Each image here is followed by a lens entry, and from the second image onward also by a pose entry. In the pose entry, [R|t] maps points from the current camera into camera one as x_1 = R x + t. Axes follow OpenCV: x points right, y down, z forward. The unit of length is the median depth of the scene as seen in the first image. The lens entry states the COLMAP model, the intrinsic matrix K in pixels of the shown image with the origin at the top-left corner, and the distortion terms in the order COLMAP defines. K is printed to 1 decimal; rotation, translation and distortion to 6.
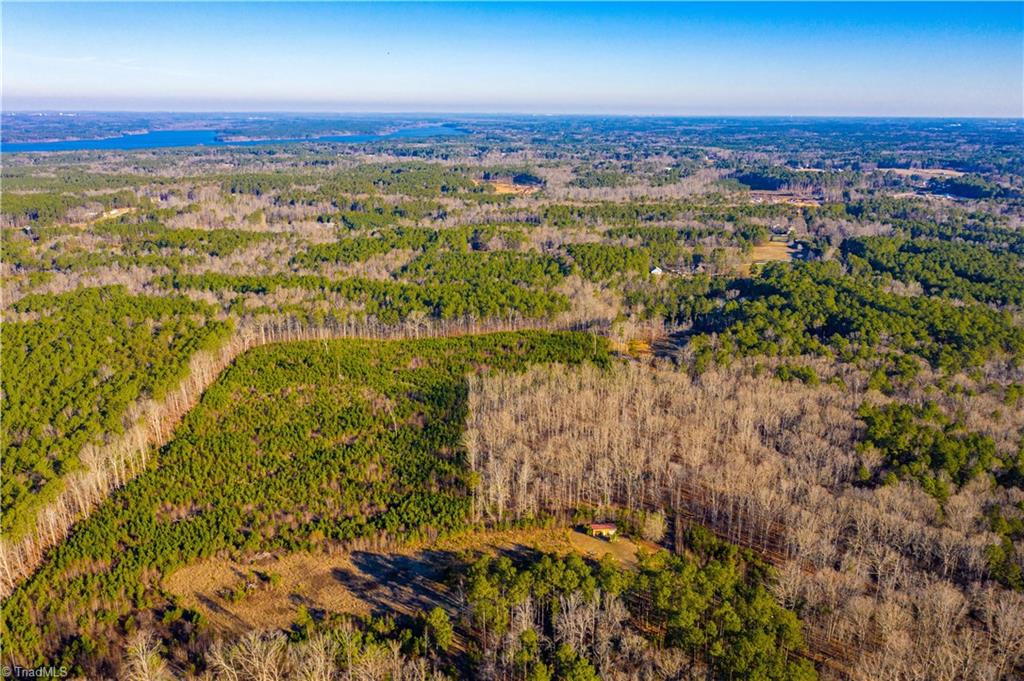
lens RADIAL K [[812.7, 0, 513.6], [0, 812.7, 335.9], [0, 0, 1]] dist [-0.021290, 0.011380]
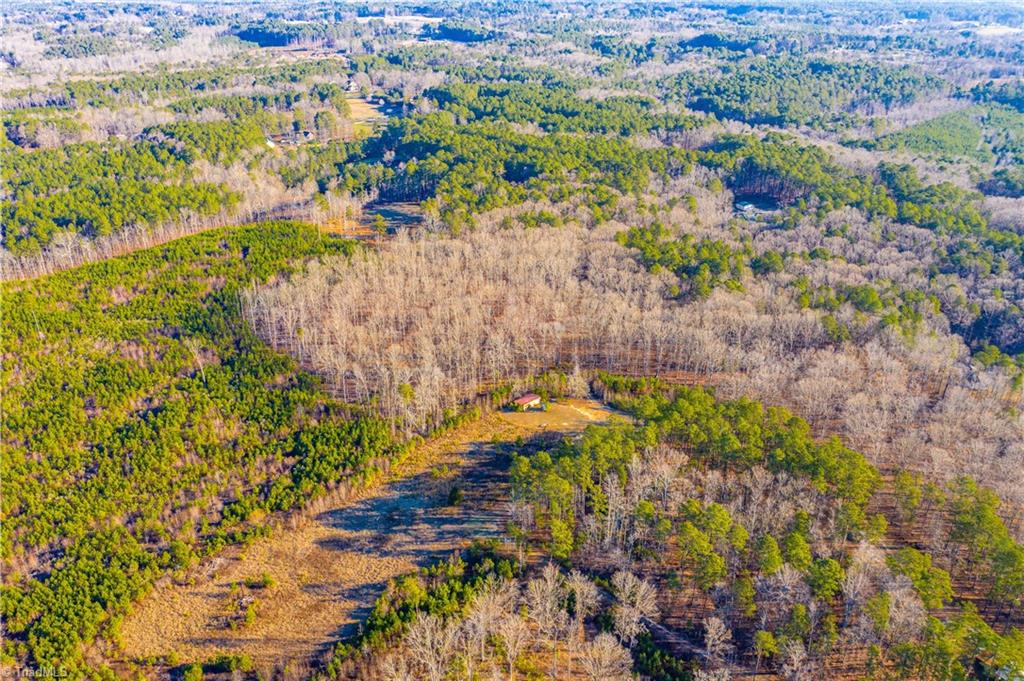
lens RADIAL K [[812.7, 0, 513.6], [0, 812.7, 335.9], [0, 0, 1]] dist [-0.021290, 0.011380]
pose [[0.788854, -0.259544, 0.557088, -0.196014], [0.164045, 0.962486, 0.216123, -0.026520], [-0.592283, -0.079102, 0.801838, 0.094275]]
